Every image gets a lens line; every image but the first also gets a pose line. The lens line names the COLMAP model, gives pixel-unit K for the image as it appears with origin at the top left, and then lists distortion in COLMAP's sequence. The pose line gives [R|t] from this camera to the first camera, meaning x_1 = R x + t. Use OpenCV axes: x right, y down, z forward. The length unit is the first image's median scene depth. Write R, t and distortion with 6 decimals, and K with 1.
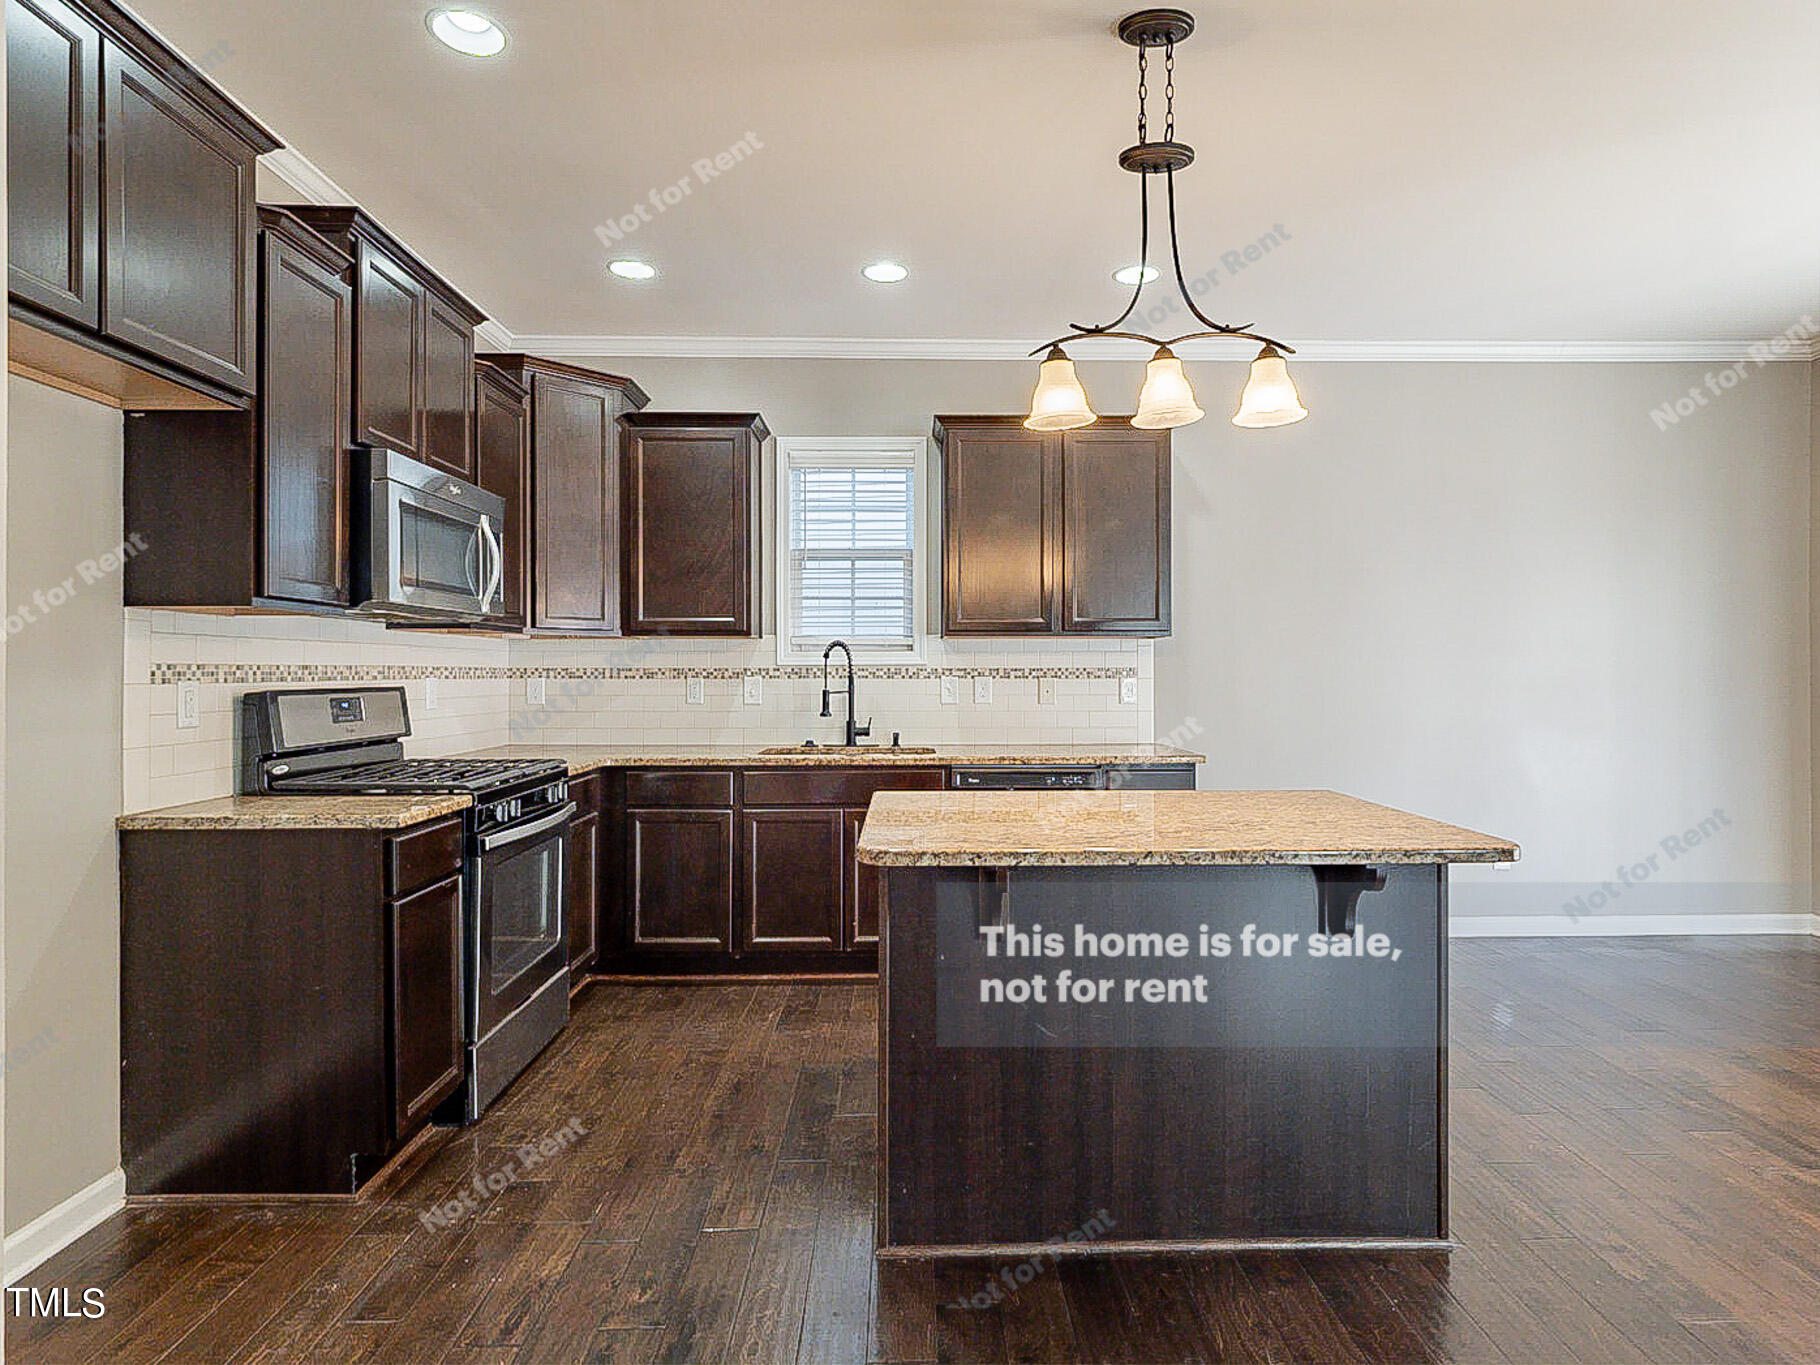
lens RADIAL K [[987.6, 0, 917.1], [0, 987.6, 676.1], [0, 0, 1]] dist [-0.000680, 0.002419]
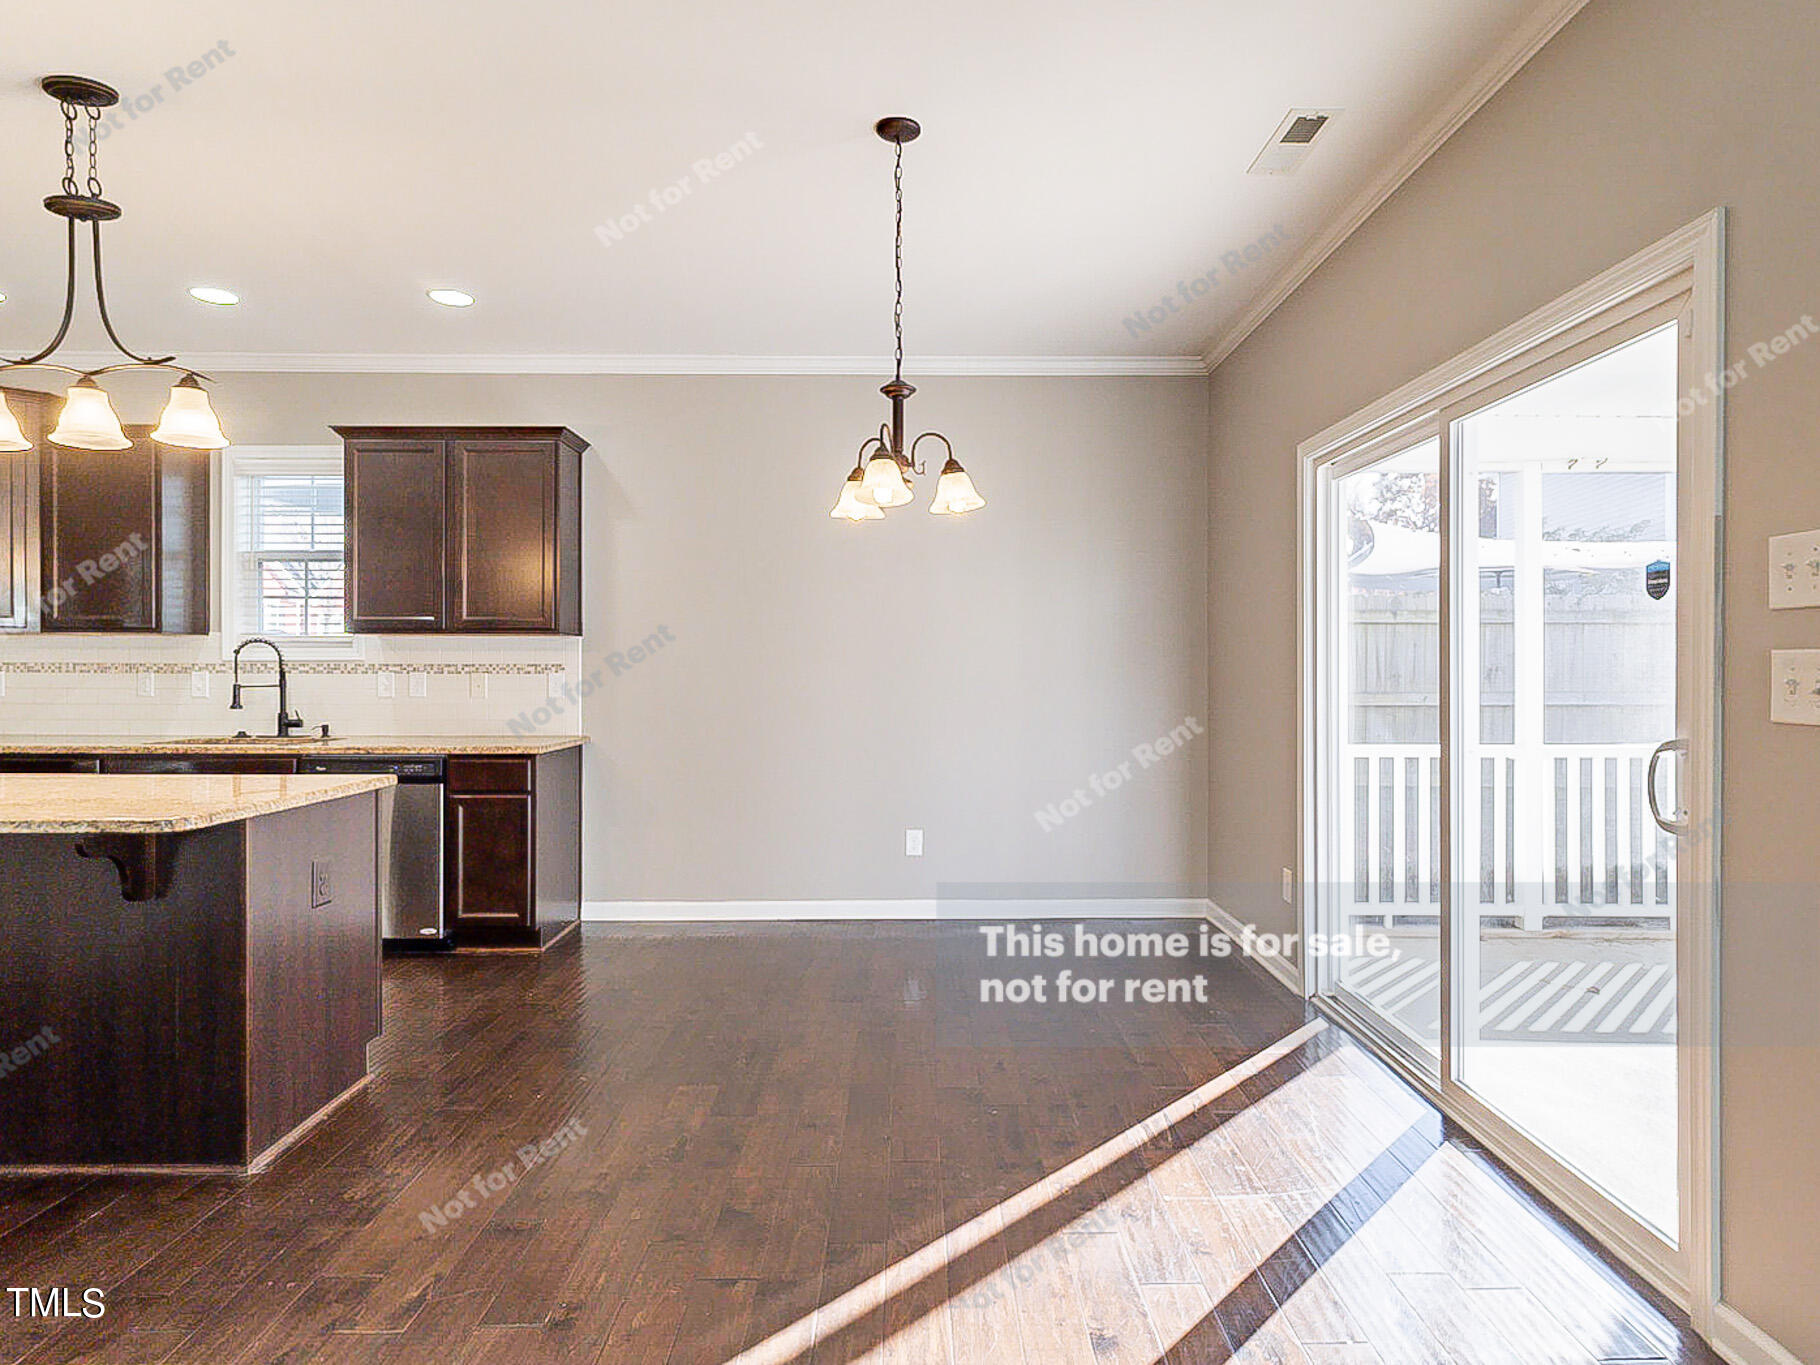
lens RADIAL K [[987.6, 0, 913.7], [0, 987.6, 678.4], [0, 0, 1]] dist [-0.000680, 0.002419]
pose [[0.999918, 0.002955, -0.012475, 0.666145], [-0.002895, 0.999984, 0.004776, 0.000888], [0.012489, -0.004740, 0.999911, -0.062650]]
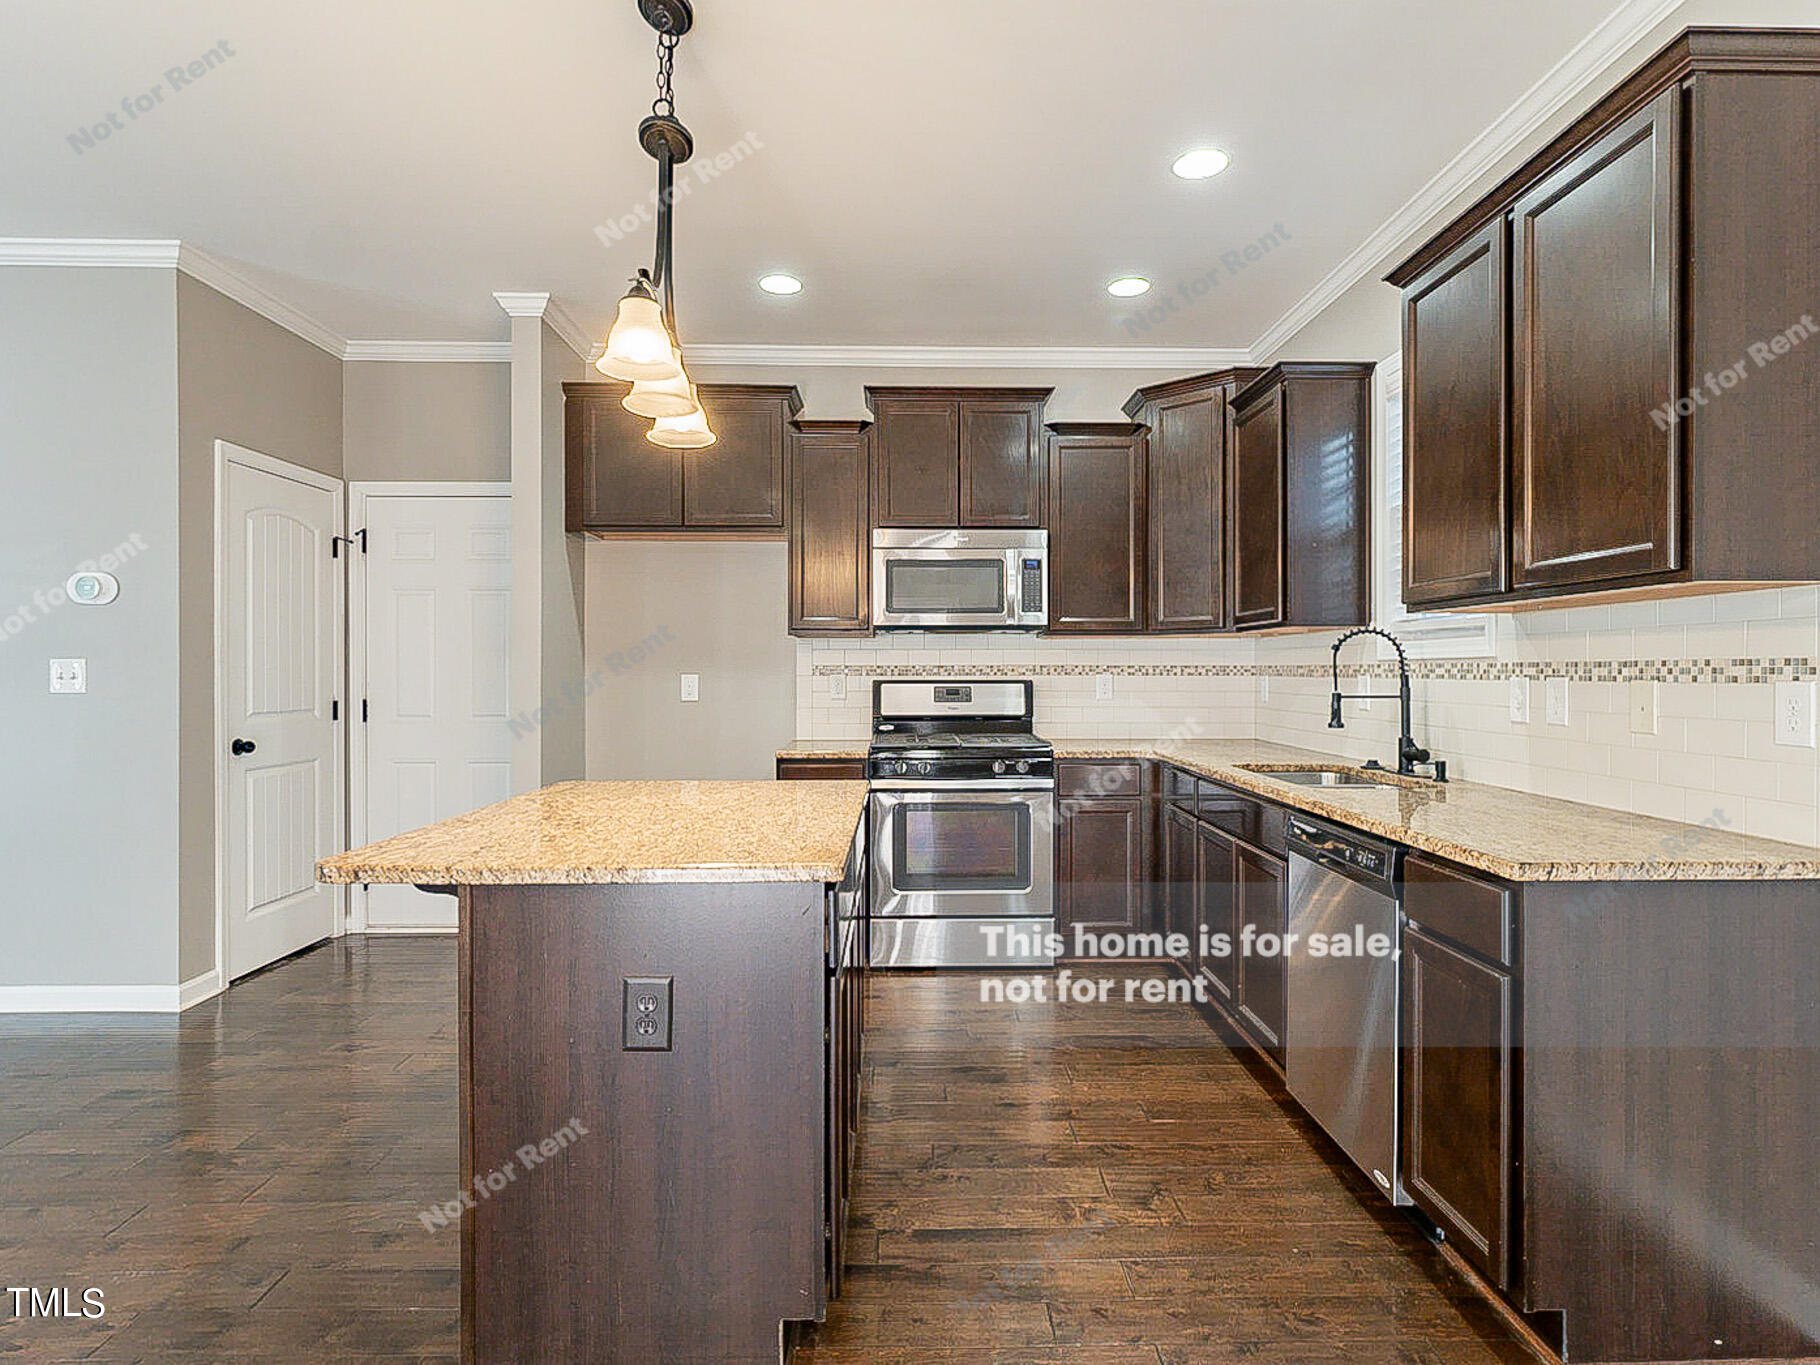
lens RADIAL K [[987.6, 0, 913.5], [0, 987.6, 687.2], [0, 0, 1]] dist [-0.000680, 0.002419]
pose [[0.006828, 0.017880, -0.999817, 0.677054], [-0.003064, 0.999836, 0.017859, -0.003040], [0.999972, 0.002942, 0.006882, 0.680810]]
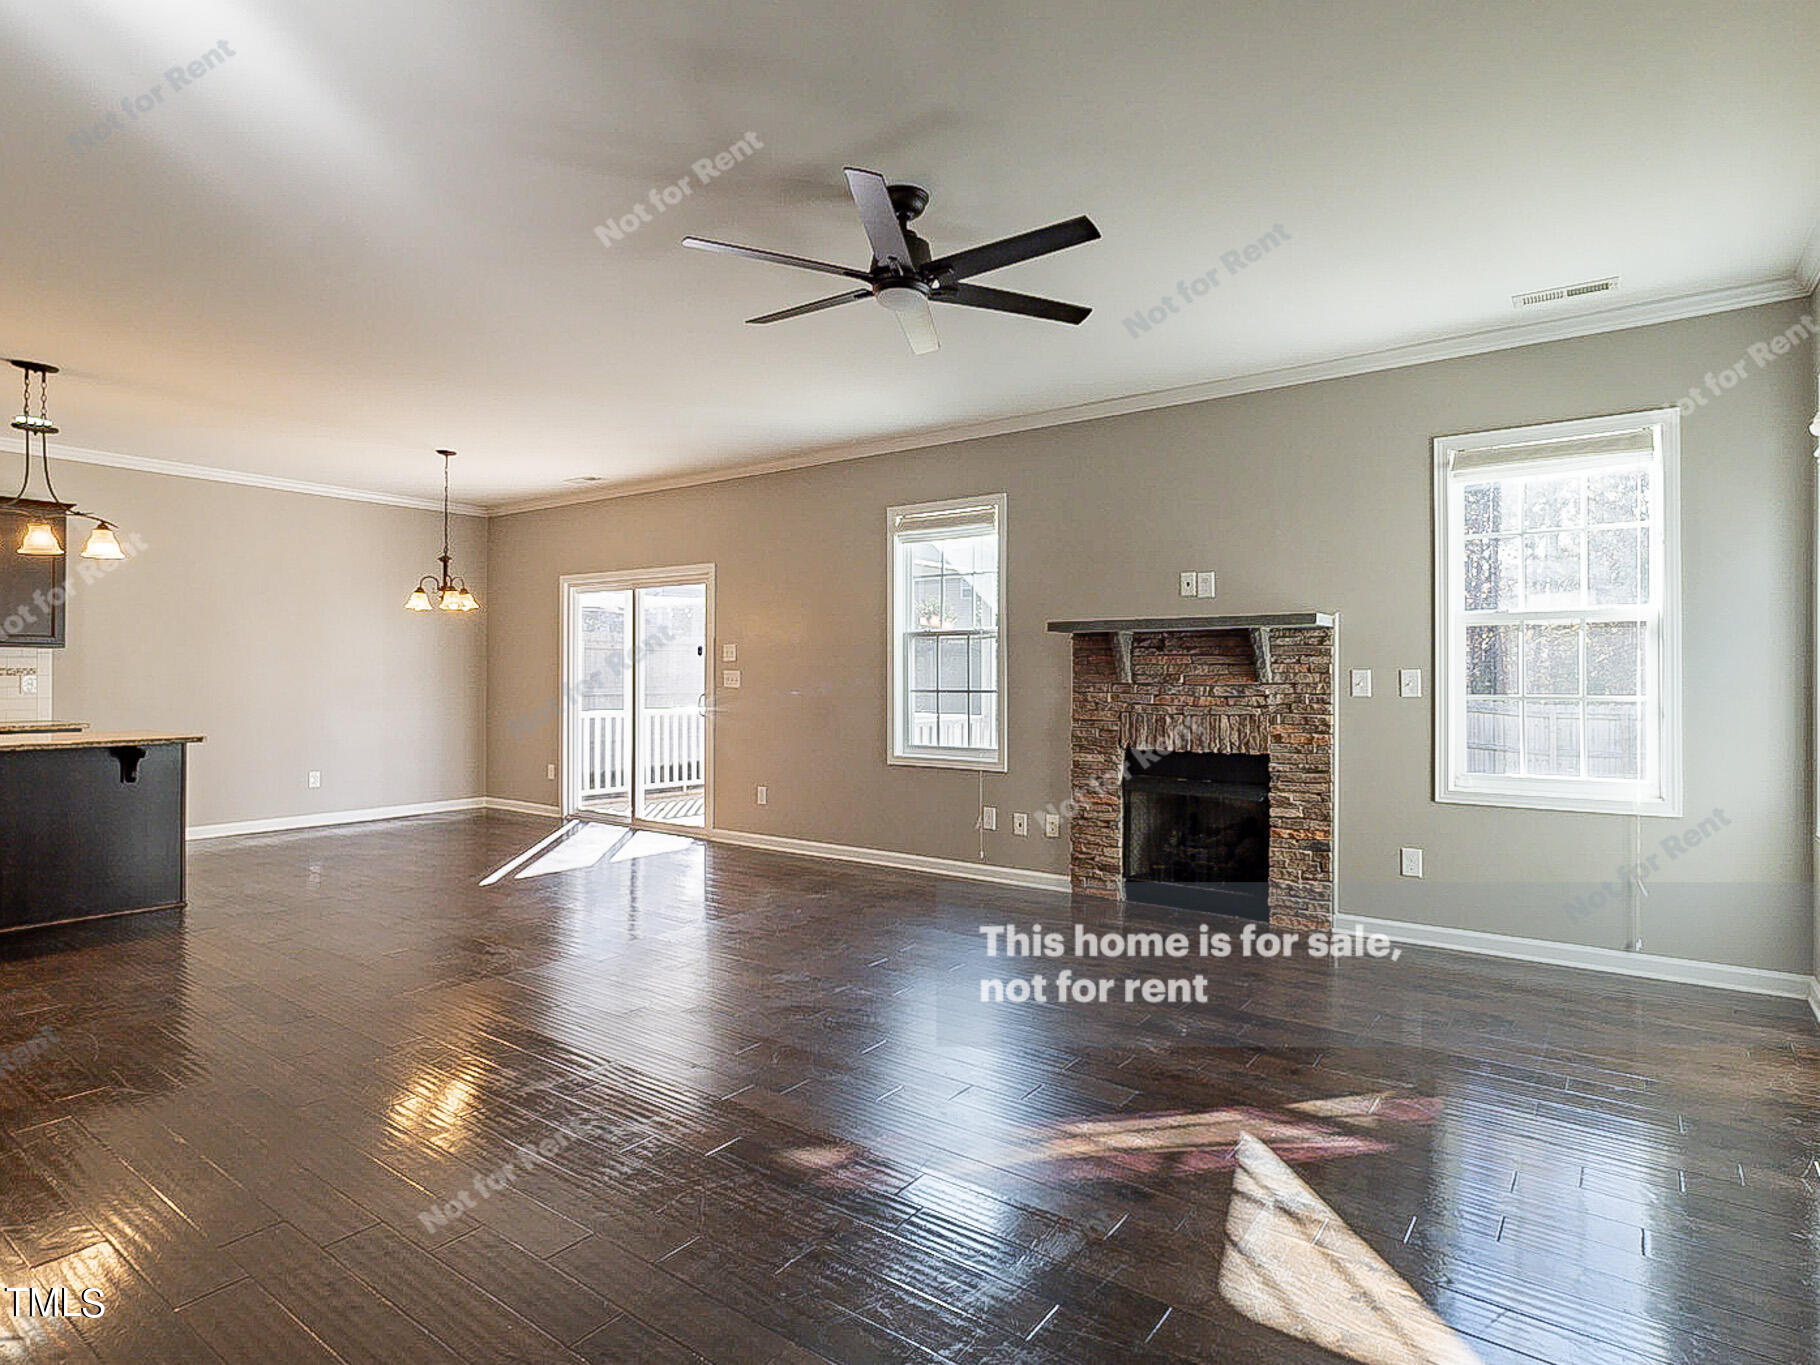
lens RADIAL K [[987.6, 0, 943.7], [0, 987.6, 672.5], [0, 0, 1]] dist [-0.000680, 0.002419]
pose [[0.592537, 0.007329, 0.805510, -0.168890], [-0.003727, 0.999973, -0.006357, 0.001860], [-0.805535, 0.000764, 0.592548, -1.005480]]
